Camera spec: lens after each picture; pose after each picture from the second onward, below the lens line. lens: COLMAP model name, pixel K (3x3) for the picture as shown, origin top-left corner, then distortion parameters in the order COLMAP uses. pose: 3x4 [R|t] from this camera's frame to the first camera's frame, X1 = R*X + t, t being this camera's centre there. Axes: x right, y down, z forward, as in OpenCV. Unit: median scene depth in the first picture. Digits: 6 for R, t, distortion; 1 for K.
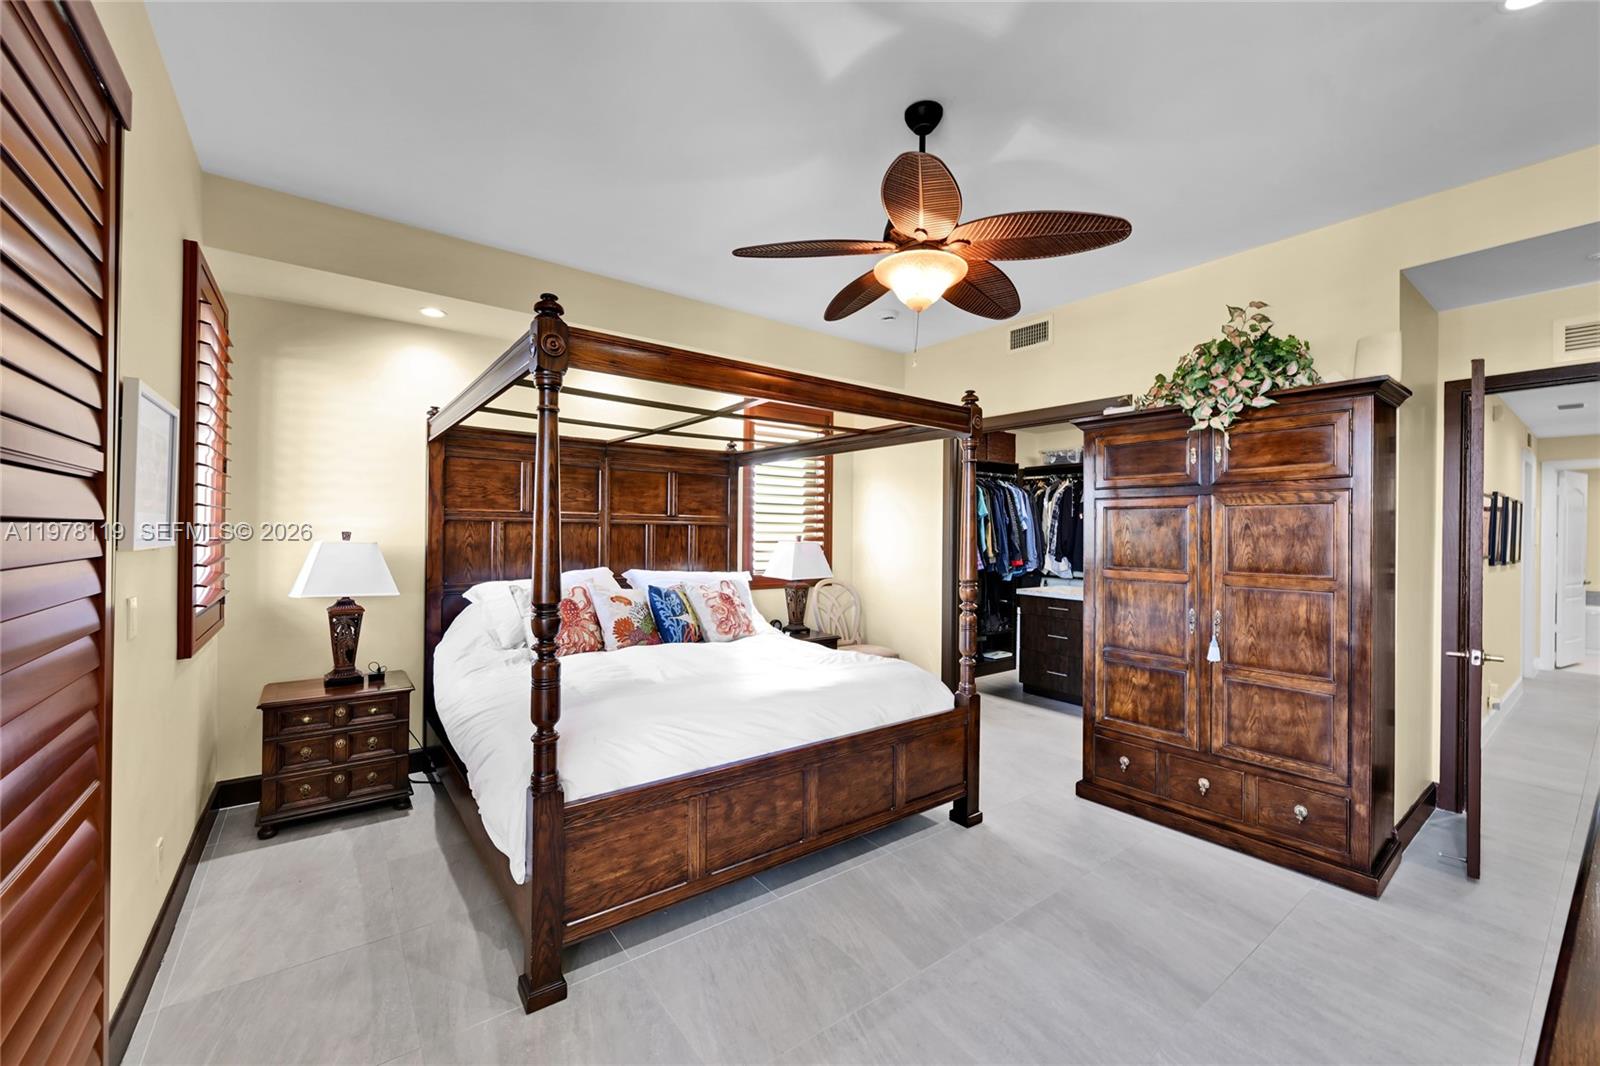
lens RADIAL K [[631.4, 0, 794.7], [0, 631.4, 533.0], [0, 0, 1]] dist [-0.002678, -0.000146]
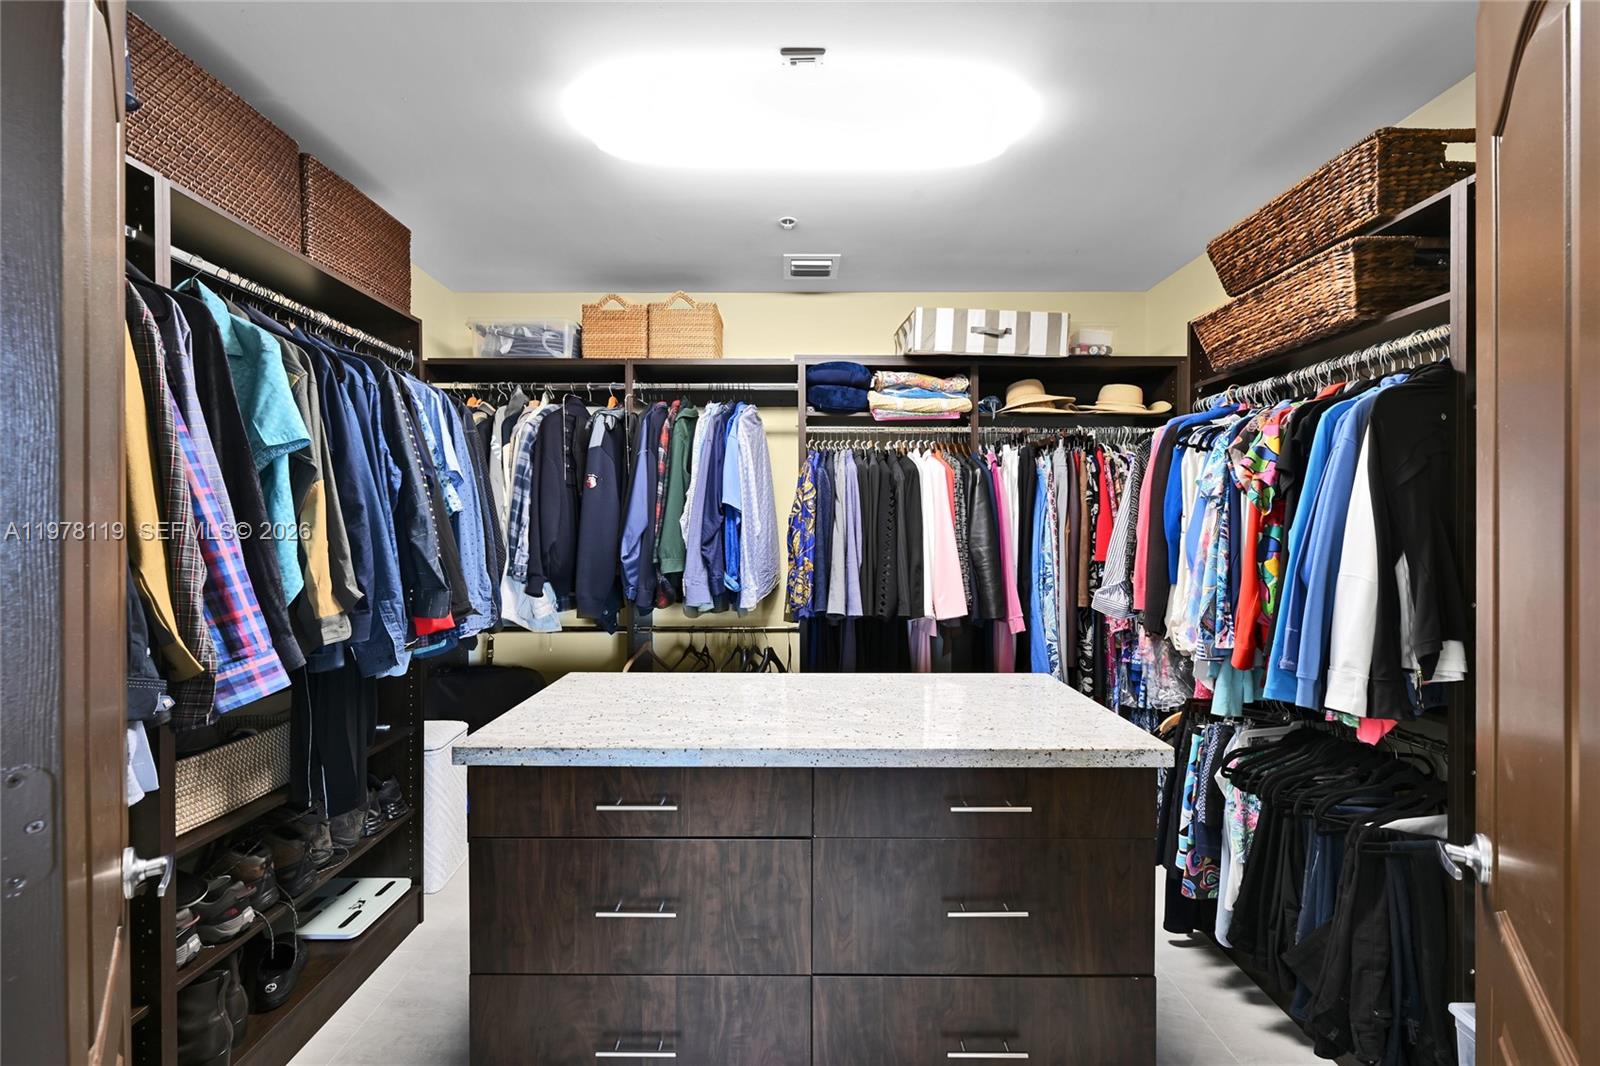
lens RADIAL K [[631.4, 0, 794.7], [0, 631.4, 533.0], [0, 0, 1]] dist [-0.002678, -0.000146]
pose [[0.598254, -0.016431, 0.801138, 0.200535], [0.013508, 0.999854, 0.010419, 0.003790], [-0.801193, 0.004589, 0.598389, 0.634709]]
